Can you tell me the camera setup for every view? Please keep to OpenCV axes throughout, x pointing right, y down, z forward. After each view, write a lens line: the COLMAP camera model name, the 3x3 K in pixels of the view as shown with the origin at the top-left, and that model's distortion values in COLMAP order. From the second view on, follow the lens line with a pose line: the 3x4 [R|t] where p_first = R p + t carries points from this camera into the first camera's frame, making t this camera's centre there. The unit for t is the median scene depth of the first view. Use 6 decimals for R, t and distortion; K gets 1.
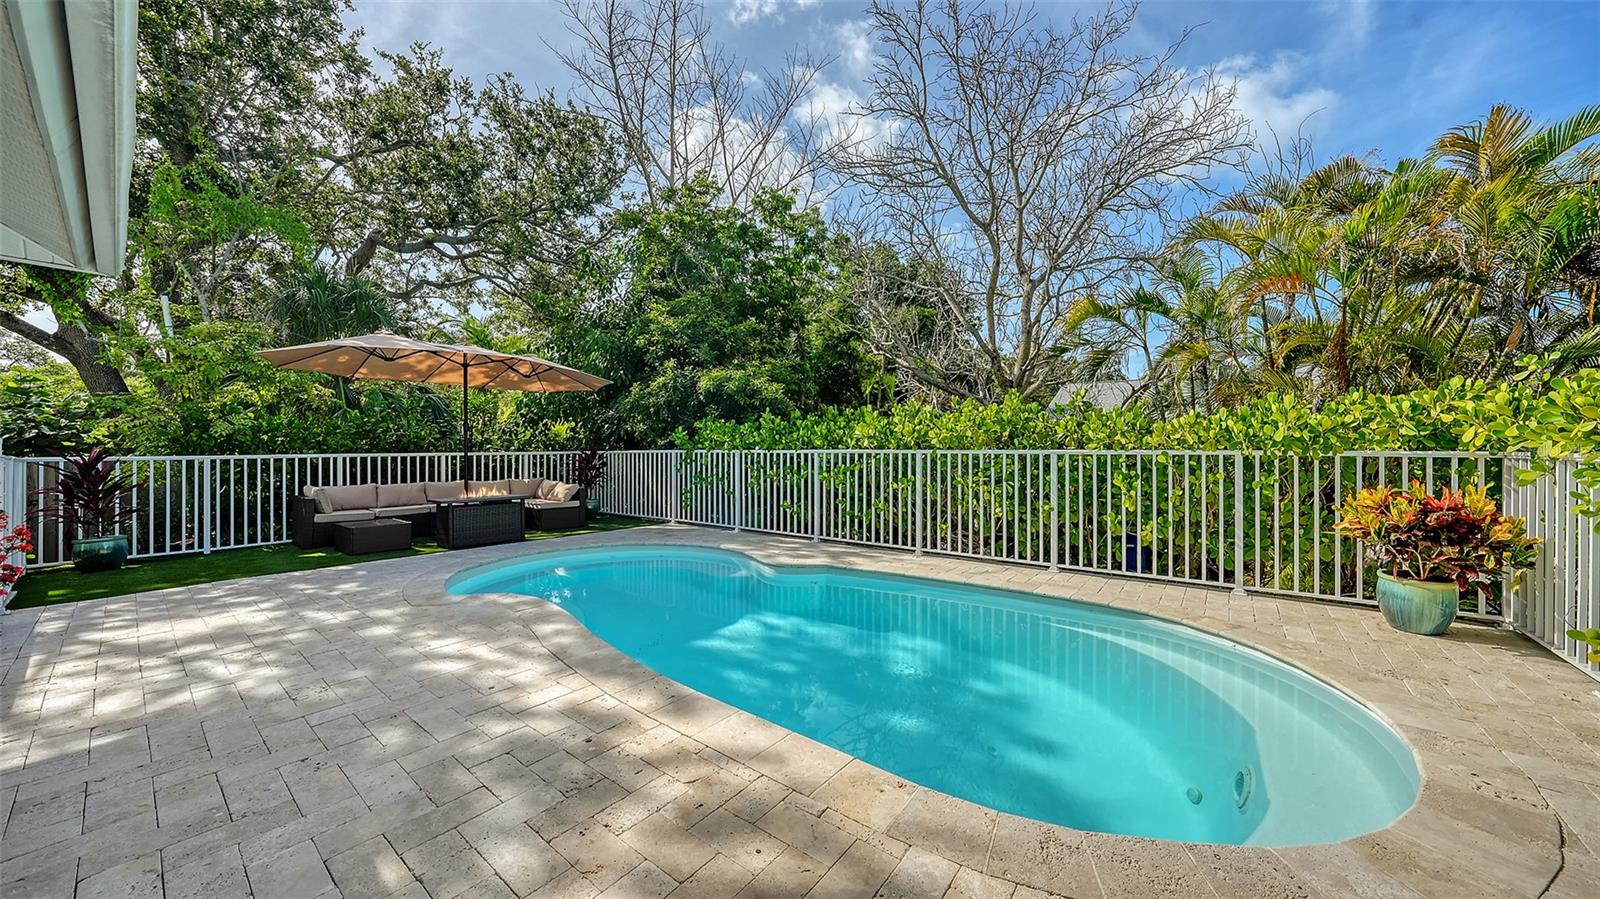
lens RADIAL K [[551.7, 0, 793.7], [0, 551.7, 449.4], [0, 0, 1]] dist [-0.013558, 0.000782]
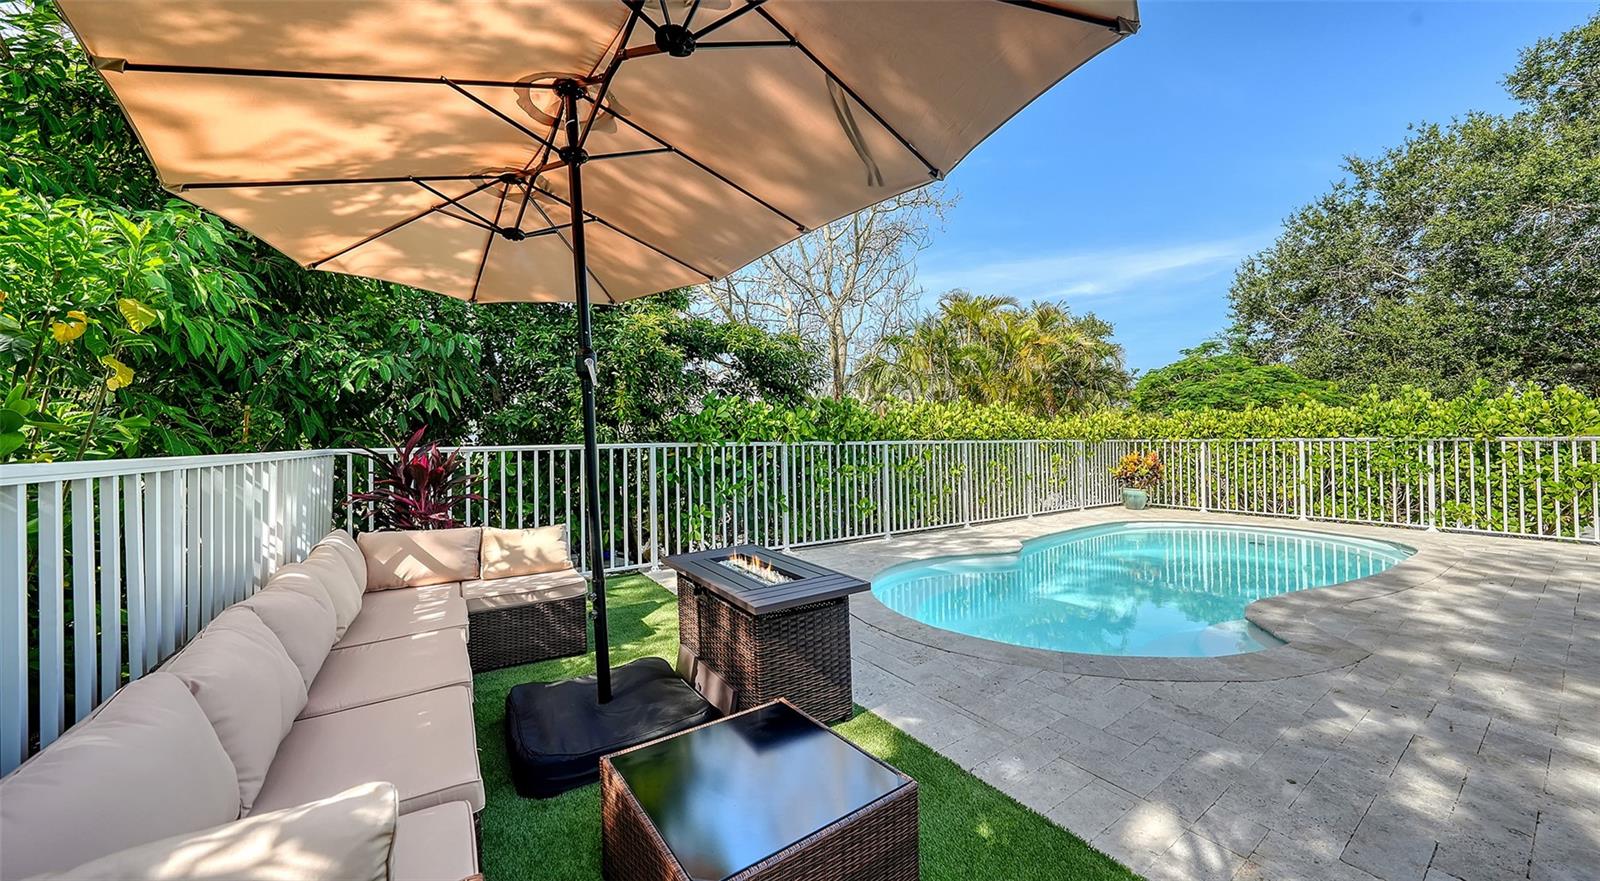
lens RADIAL K [[551.7, 0, 801.4], [0, 551.7, 434.4], [0, 0, 1]] dist [-0.013558, 0.000782]
pose [[0.299690, 0.015797, 0.953906, -0.952272], [0.012144, 0.999719, -0.020371, 0.006154], [-0.953959, 0.017689, 0.299413, 0.892073]]
